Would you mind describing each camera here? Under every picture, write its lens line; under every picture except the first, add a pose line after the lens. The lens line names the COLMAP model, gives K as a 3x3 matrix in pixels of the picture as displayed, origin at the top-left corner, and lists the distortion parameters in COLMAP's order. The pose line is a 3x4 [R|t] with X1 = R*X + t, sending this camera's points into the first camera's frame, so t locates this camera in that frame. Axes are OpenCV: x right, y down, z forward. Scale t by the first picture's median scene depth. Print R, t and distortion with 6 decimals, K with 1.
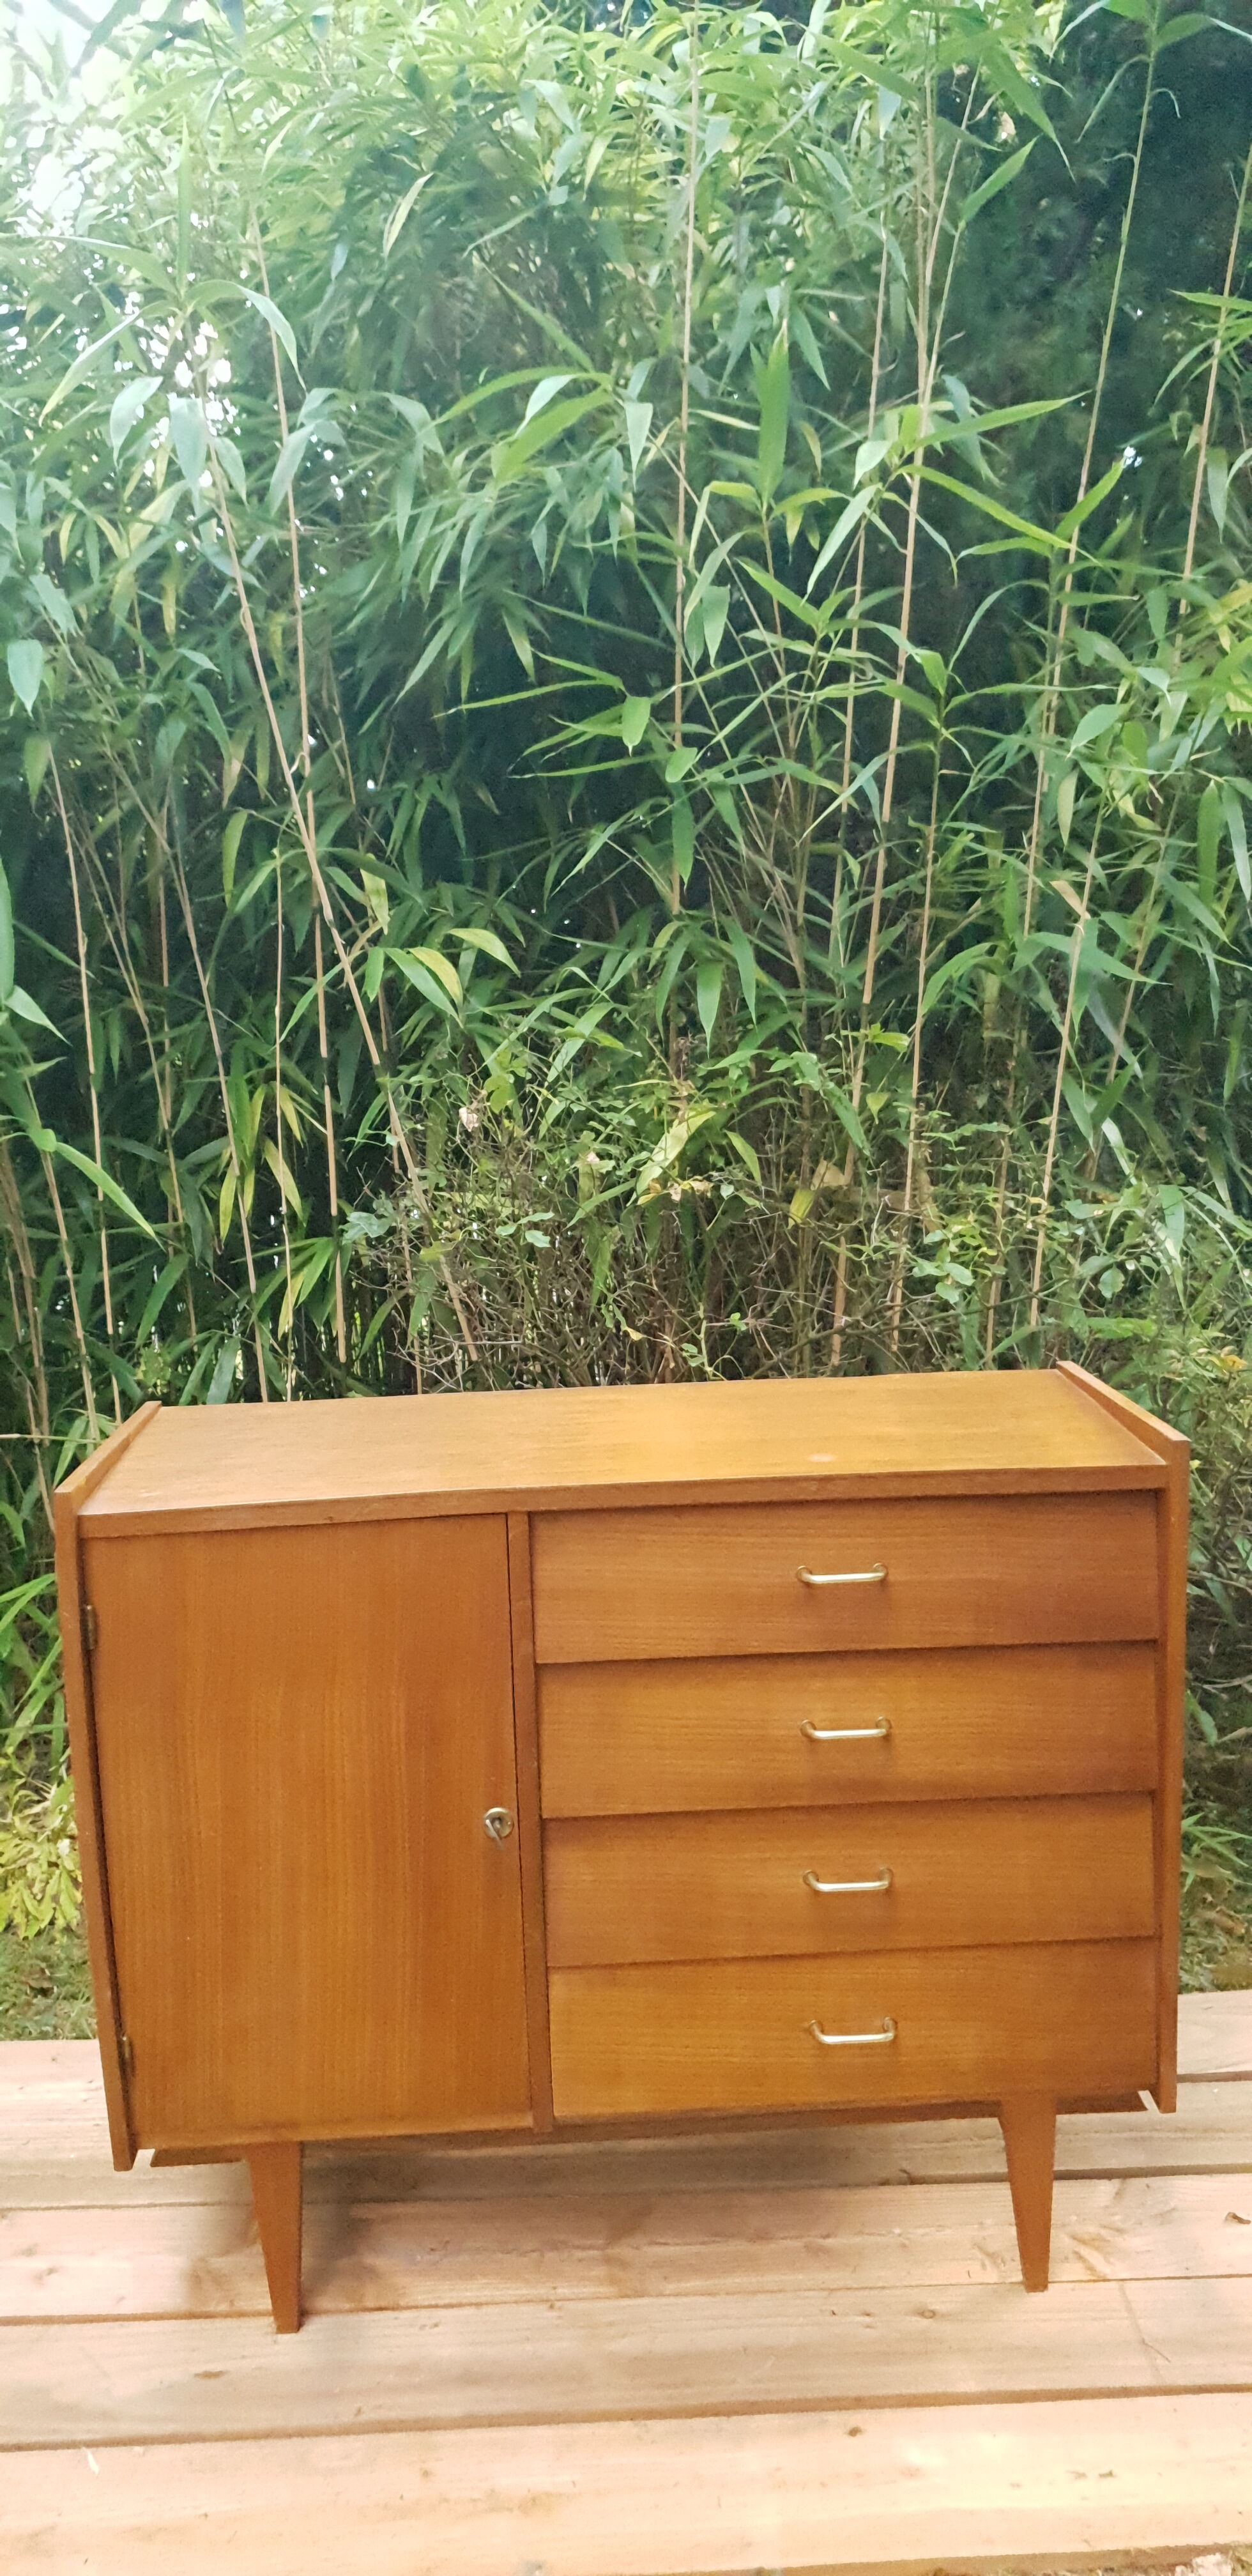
lens RADIAL K [[2158.6, 0, 626.0], [0, 2158.6, 1288.0], [0, 0, 1]] dist [0.007399, 0.006623]
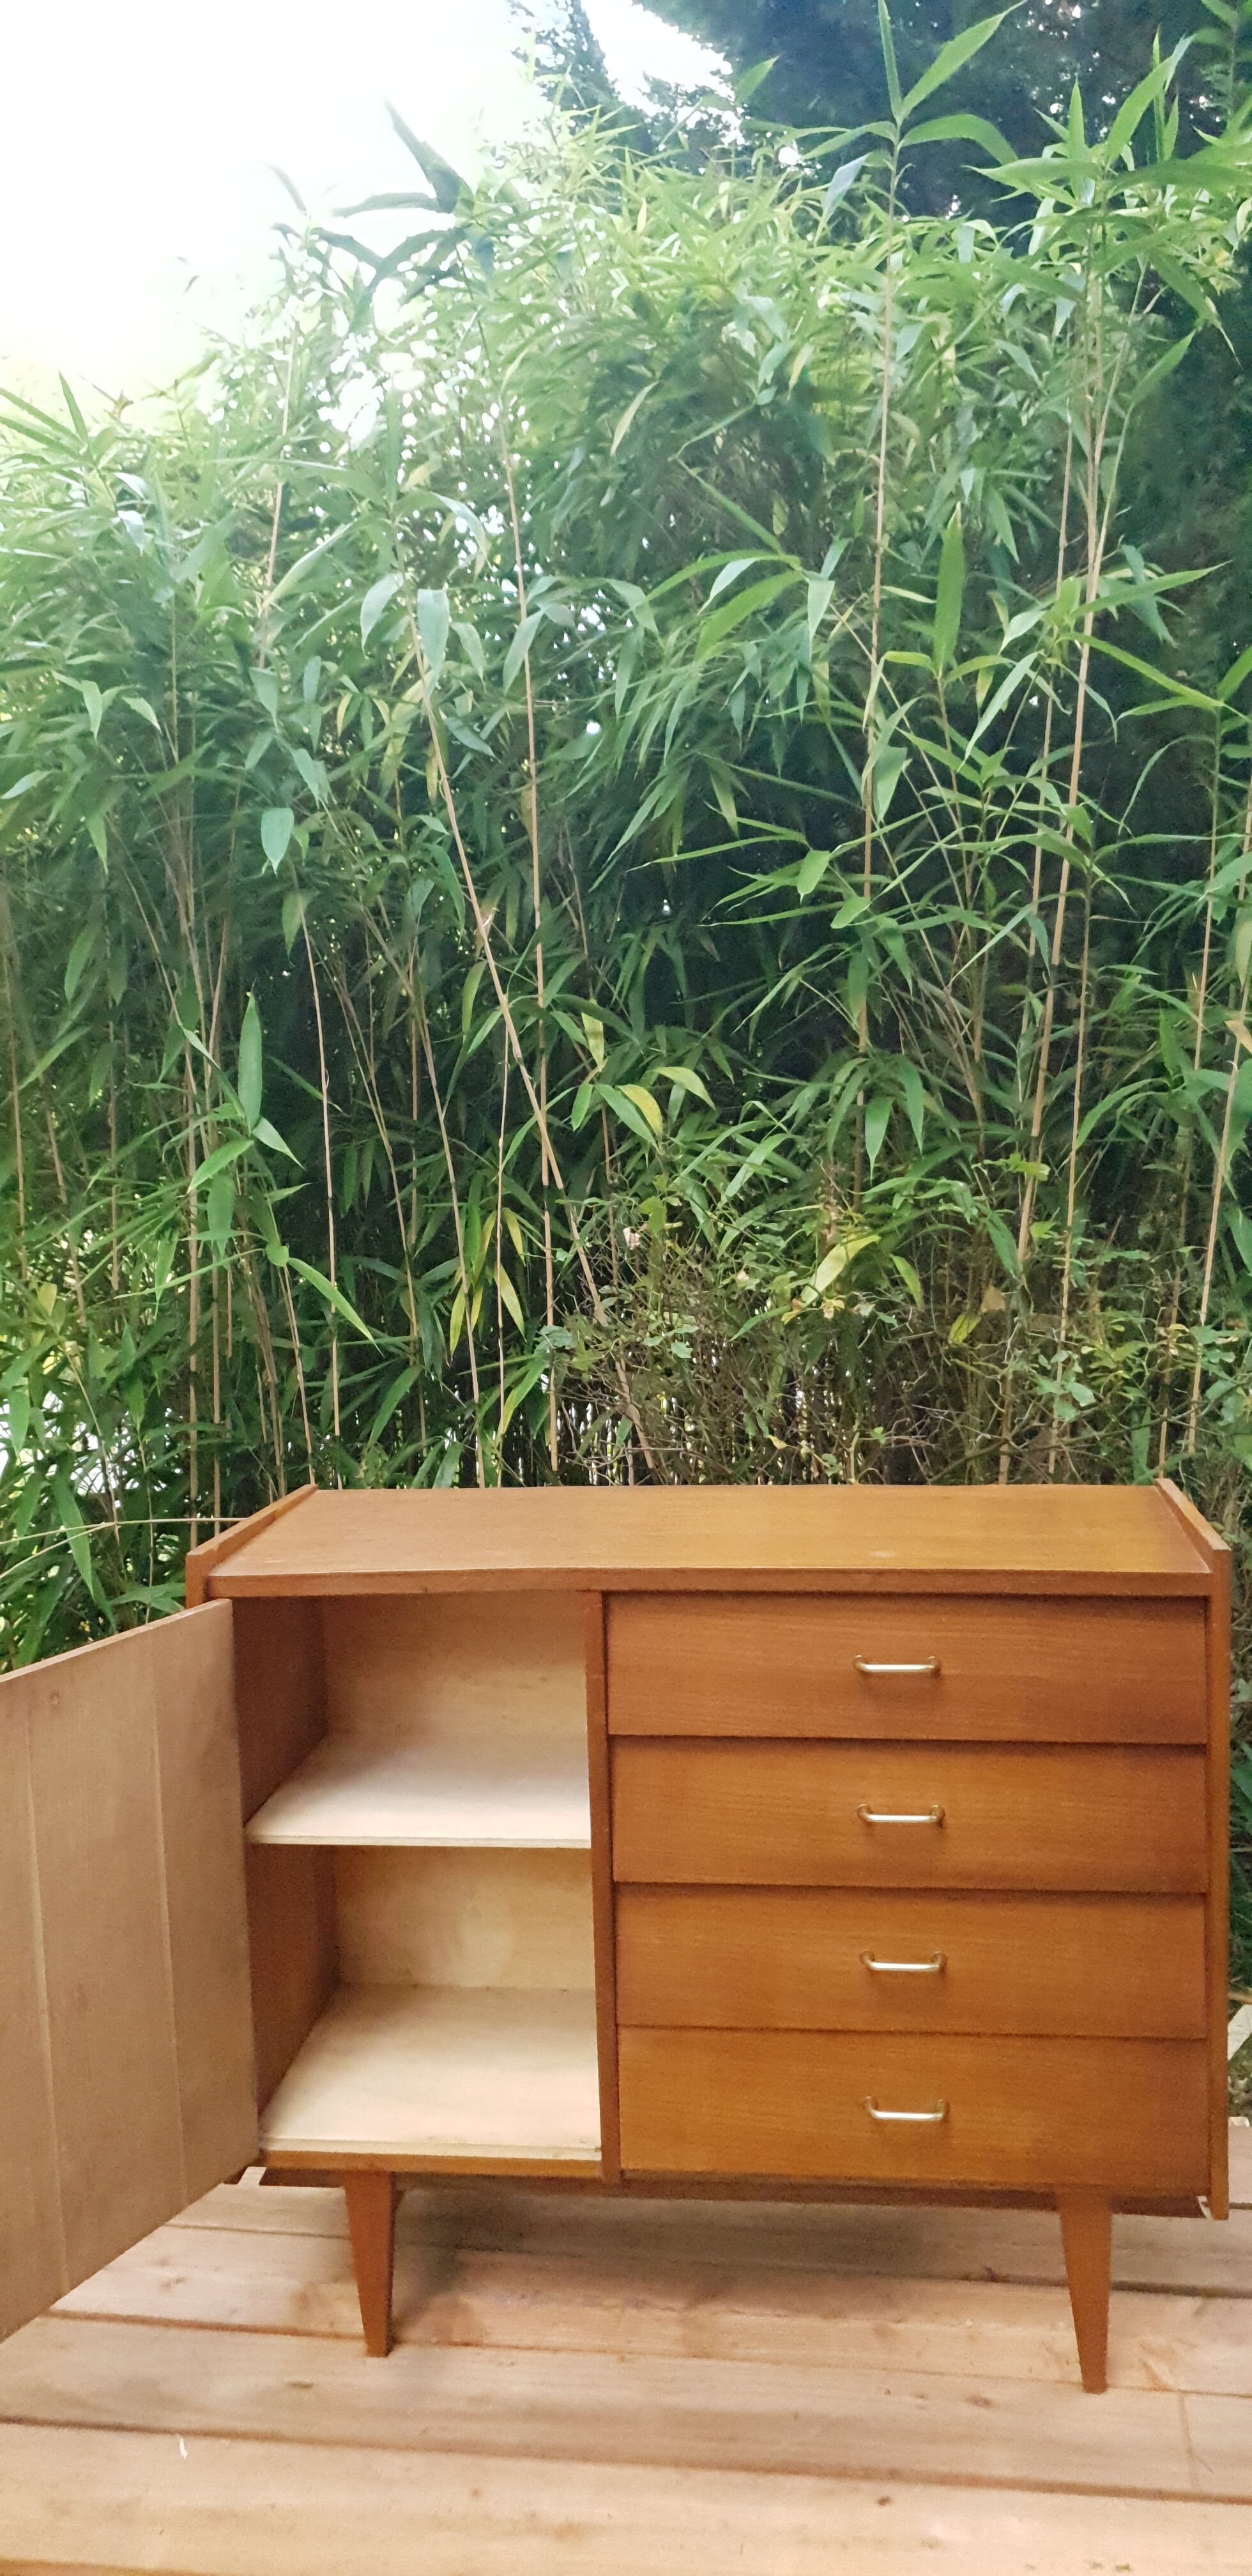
lens RADIAL K [[2158.6, 0, 626.0], [0, 2158.6, 1288.0], [0, 0, 1]] dist [0.007399, 0.006623]
pose [[0.985748, 0.021132, -0.166898, 0.095153], [-0.032357, 0.997372, -0.064825, 0.014423], [0.165090, 0.069301, 0.983841, -0.051039]]
